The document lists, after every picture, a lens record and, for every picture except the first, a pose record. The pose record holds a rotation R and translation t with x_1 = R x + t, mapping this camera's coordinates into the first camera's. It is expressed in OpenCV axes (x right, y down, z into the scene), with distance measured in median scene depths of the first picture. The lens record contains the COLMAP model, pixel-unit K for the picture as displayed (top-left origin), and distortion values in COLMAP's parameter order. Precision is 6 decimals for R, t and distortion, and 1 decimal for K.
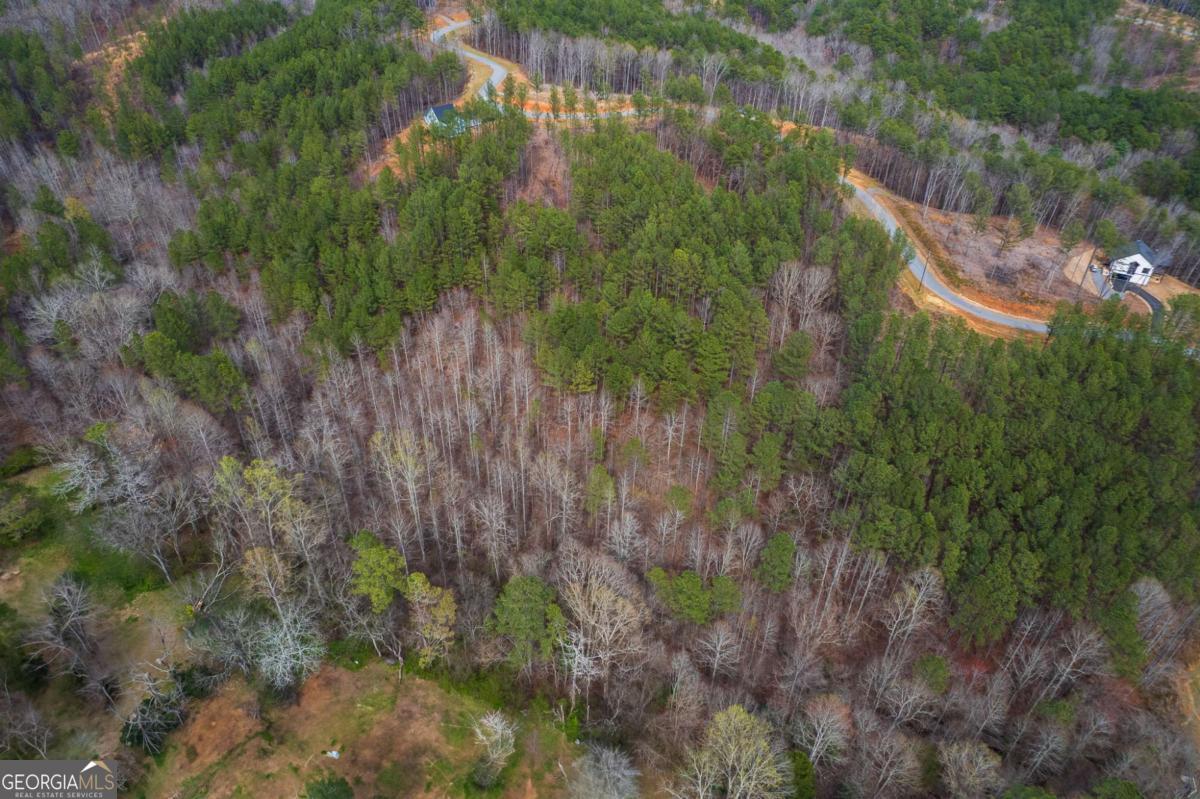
lens RADIAL K [[748.4, 0, 600.0], [0, 748.4, 399.5], [0, 0, 1]] dist [-0.088385, 0.077717]
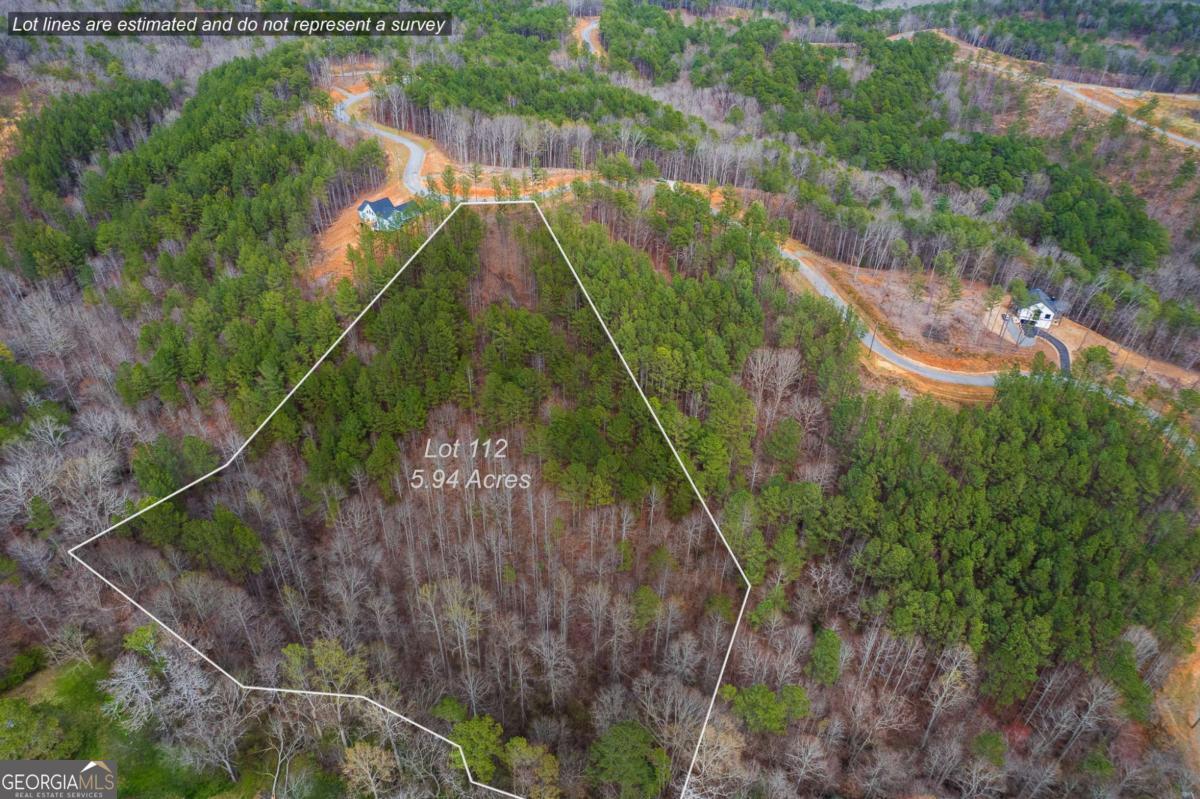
lens RADIAL K [[748.4, 0, 600.0], [0, 748.4, 399.5], [0, 0, 1]] dist [-0.088385, 0.077717]
pose [[0.982468, -0.104498, 0.154389, -0.130363], [0.108648, 0.993905, -0.018666, -0.105046], [-0.151498, 0.035113, 0.987834, -0.016391]]
